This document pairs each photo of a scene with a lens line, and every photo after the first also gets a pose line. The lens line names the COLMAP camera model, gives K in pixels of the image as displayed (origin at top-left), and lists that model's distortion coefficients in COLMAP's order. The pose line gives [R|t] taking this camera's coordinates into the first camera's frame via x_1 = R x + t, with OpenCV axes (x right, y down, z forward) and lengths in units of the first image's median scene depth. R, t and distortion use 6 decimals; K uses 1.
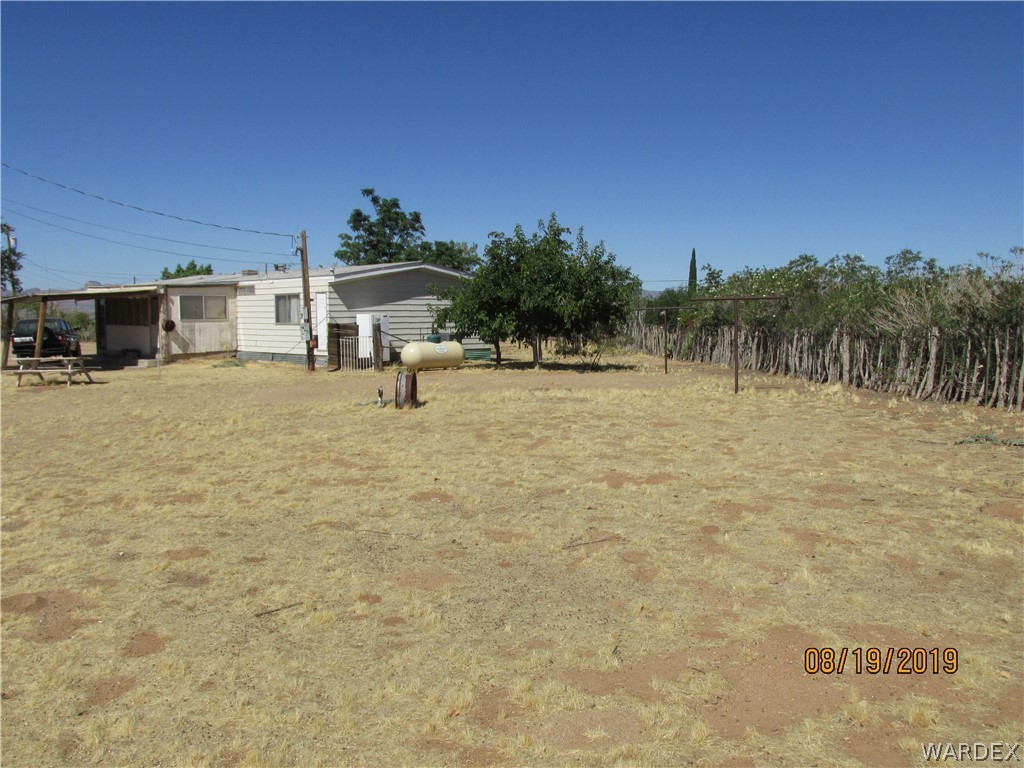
lens RADIAL K [[851.5, 0, 517.4], [0, 851.5, 379.4], [0, 0, 1]] dist [-0.011881, -0.008811]
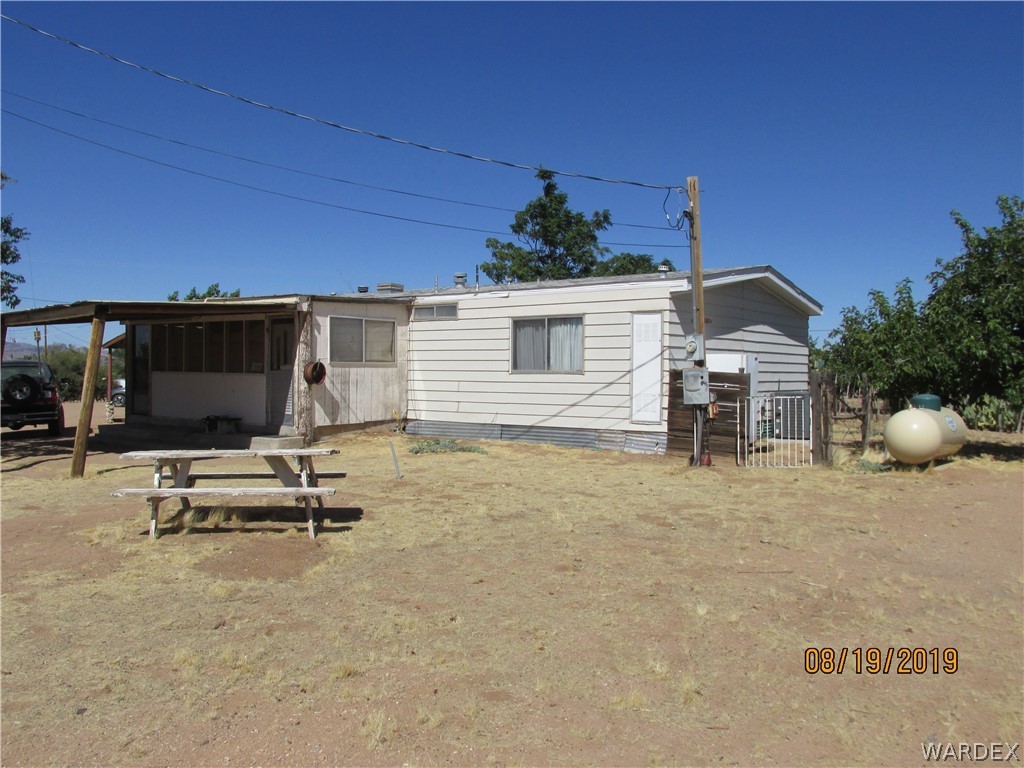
lens RADIAL K [[851.5, 0, 517.4], [0, 851.5, 379.4], [0, 0, 1]] dist [-0.011881, -0.008811]
pose [[0.991050, 0.008780, 0.133201, -0.345773], [0.000611, 0.997526, -0.070294, -0.021289], [-0.133488, 0.069746, 0.988593, 0.449115]]
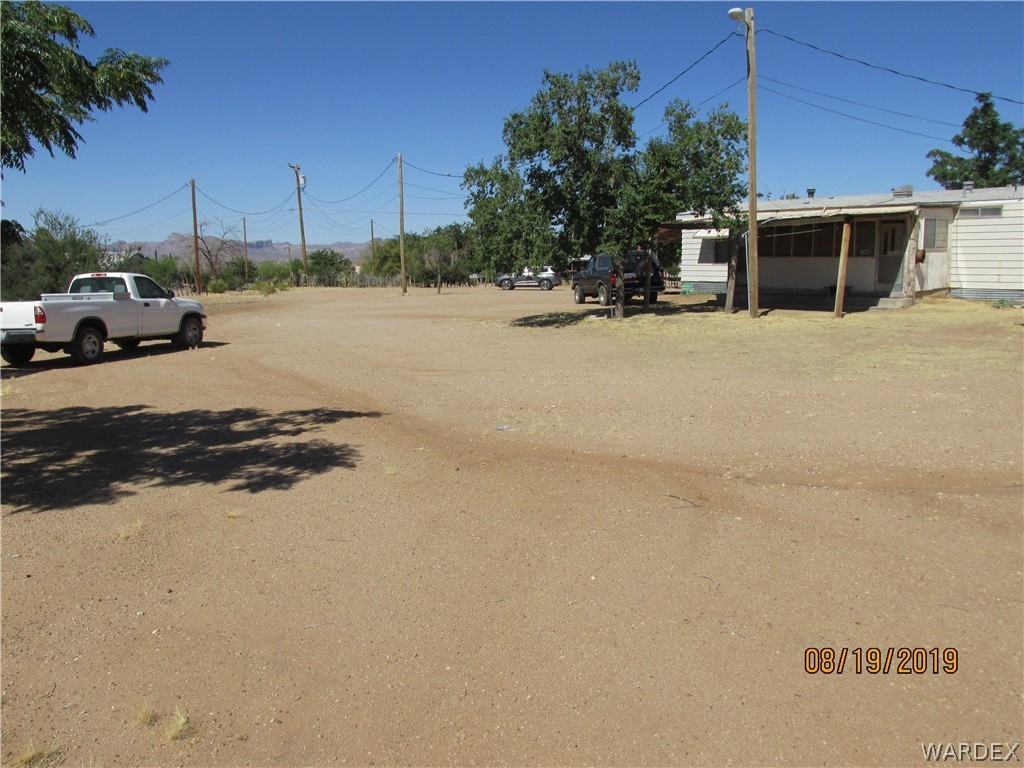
lens RADIAL K [[851.5, 0, 517.4], [0, 851.5, 379.4], [0, 0, 1]] dist [-0.011881, -0.008811]
pose [[0.999524, 0.001164, -0.030821, -0.746816], [0.000695, 0.998184, 0.060243, 0.004682], [0.030835, -0.060235, 0.997708, 0.177181]]
